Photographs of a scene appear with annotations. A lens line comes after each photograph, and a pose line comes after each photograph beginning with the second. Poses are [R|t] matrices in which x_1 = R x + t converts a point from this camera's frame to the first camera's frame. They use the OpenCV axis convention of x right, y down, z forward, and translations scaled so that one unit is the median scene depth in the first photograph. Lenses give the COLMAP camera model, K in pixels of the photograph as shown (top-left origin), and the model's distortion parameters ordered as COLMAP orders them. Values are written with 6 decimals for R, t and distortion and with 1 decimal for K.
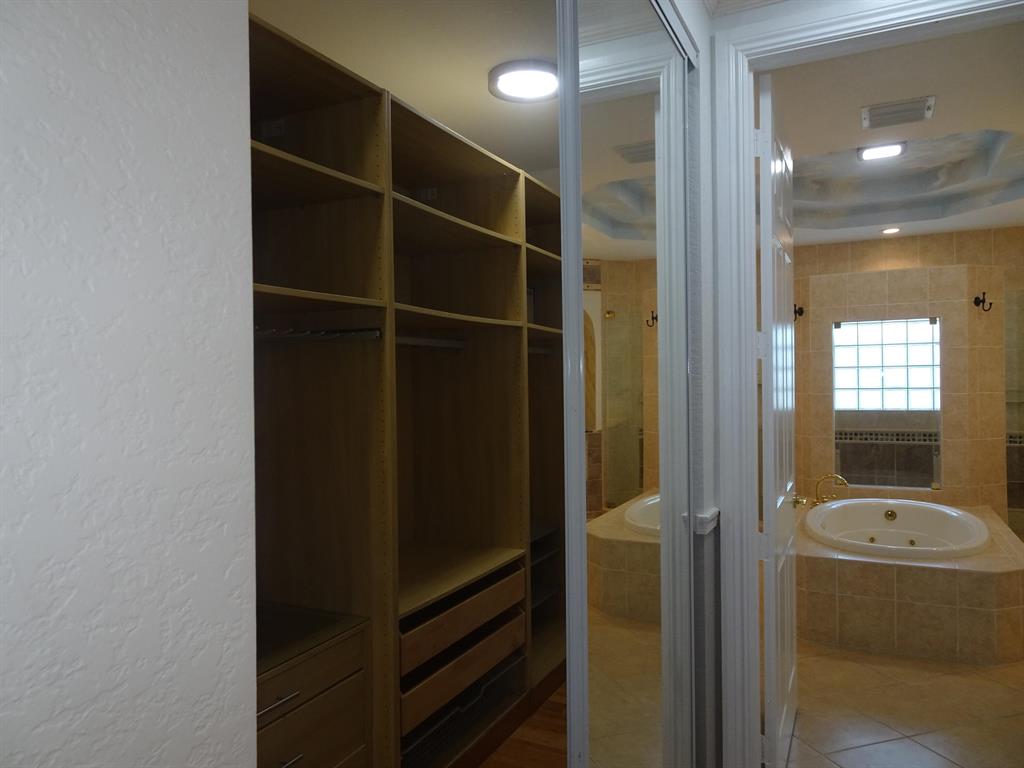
lens RADIAL K [[728.7, 0, 515.5], [0, 728.7, 384.7], [0, 0, 1]] dist [0.011588, -0.004836]
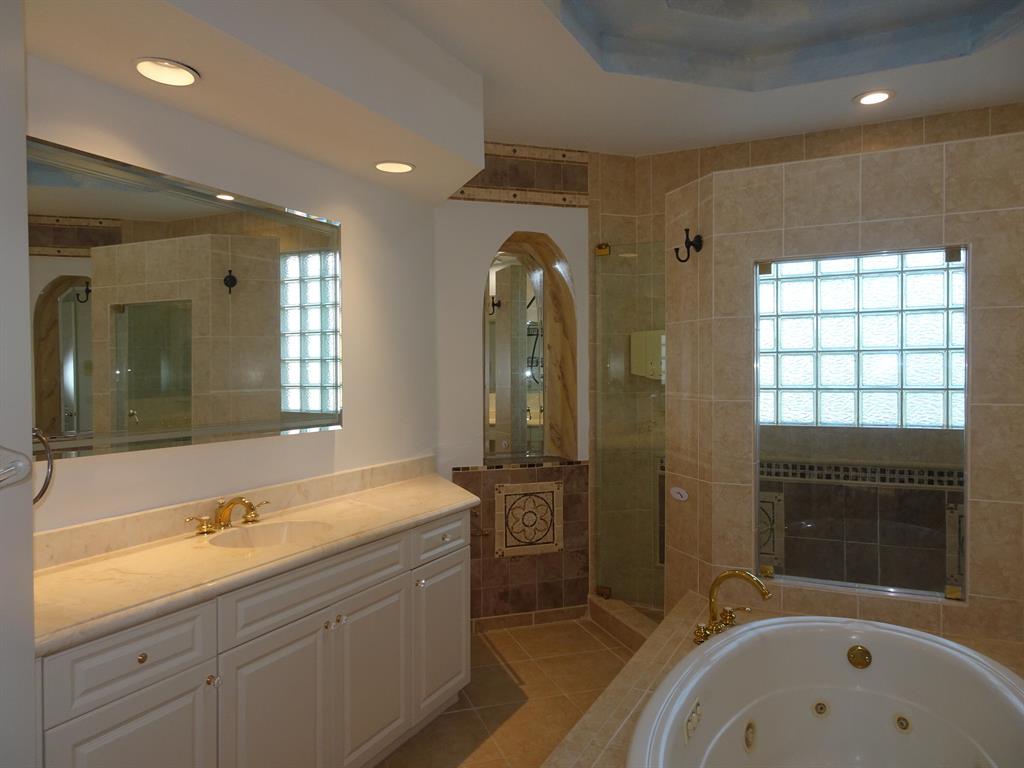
lens RADIAL K [[728.7, 0, 515.6], [0, 728.7, 385.5], [0, 0, 1]] dist [0.011588, -0.004836]
pose [[0.999982, 0.005819, -0.001584, 0.265260], [-0.005795, 0.999875, 0.014717, -0.004968], [0.001669, -0.014707, 0.999890, 0.482347]]
